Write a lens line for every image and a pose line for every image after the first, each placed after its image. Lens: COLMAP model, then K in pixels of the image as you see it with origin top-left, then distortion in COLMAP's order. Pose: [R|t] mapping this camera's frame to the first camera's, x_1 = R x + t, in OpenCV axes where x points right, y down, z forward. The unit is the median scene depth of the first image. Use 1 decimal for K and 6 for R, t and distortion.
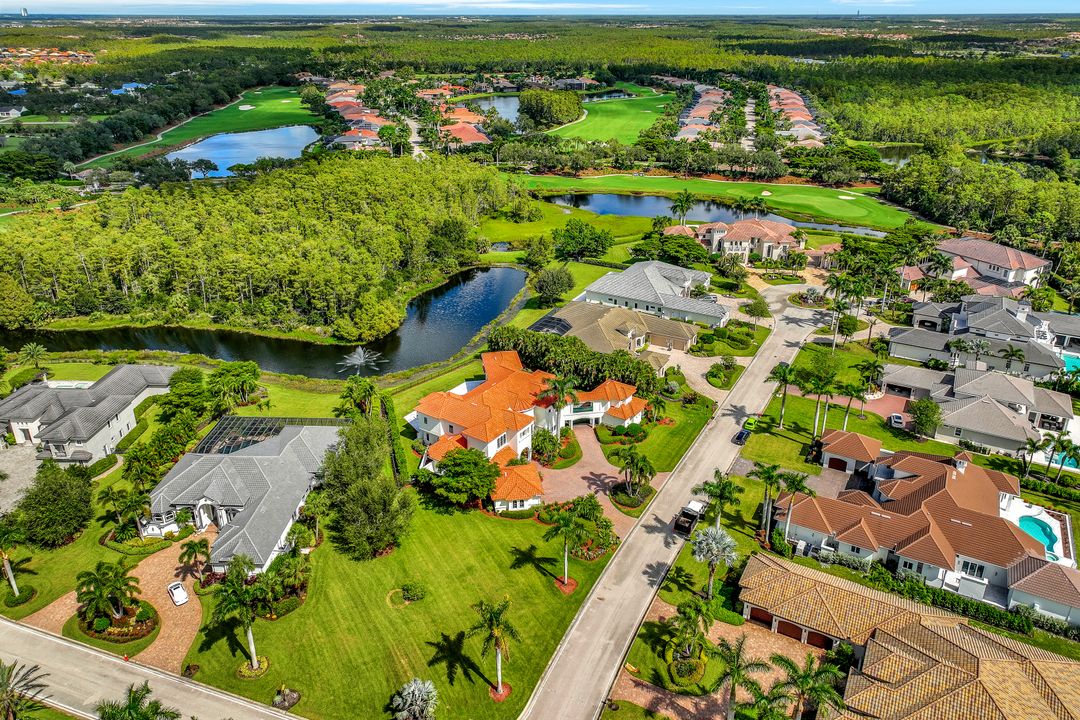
lens RADIAL K [[746.3, 0, 540.0], [0, 746.3, 360.0], [0, 0, 1]] dist [0.016711, -0.001129]
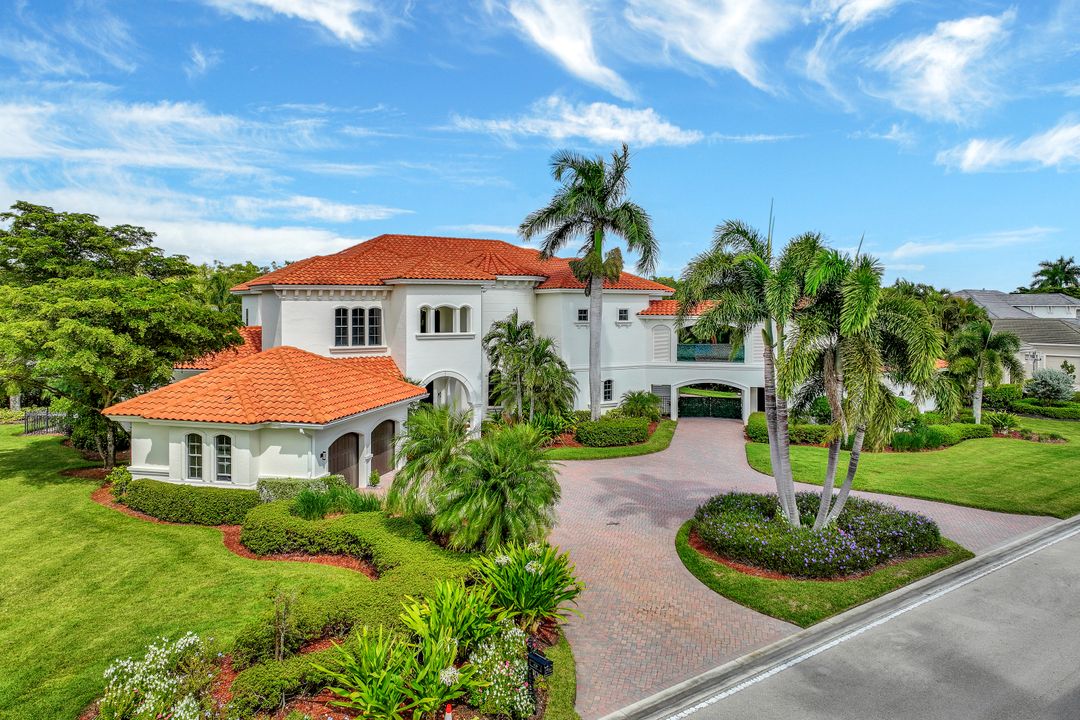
lens RADIAL K [[746.3, 0, 540.0], [0, 746.3, 360.0], [0, 0, 1]] dist [0.016711, -0.001129]
pose [[0.913637, 0.024978, -0.405762, 0.142977], [-0.177515, 0.922440, -0.342917, 0.225274], [0.365726, 0.385331, 0.847210, 0.848588]]
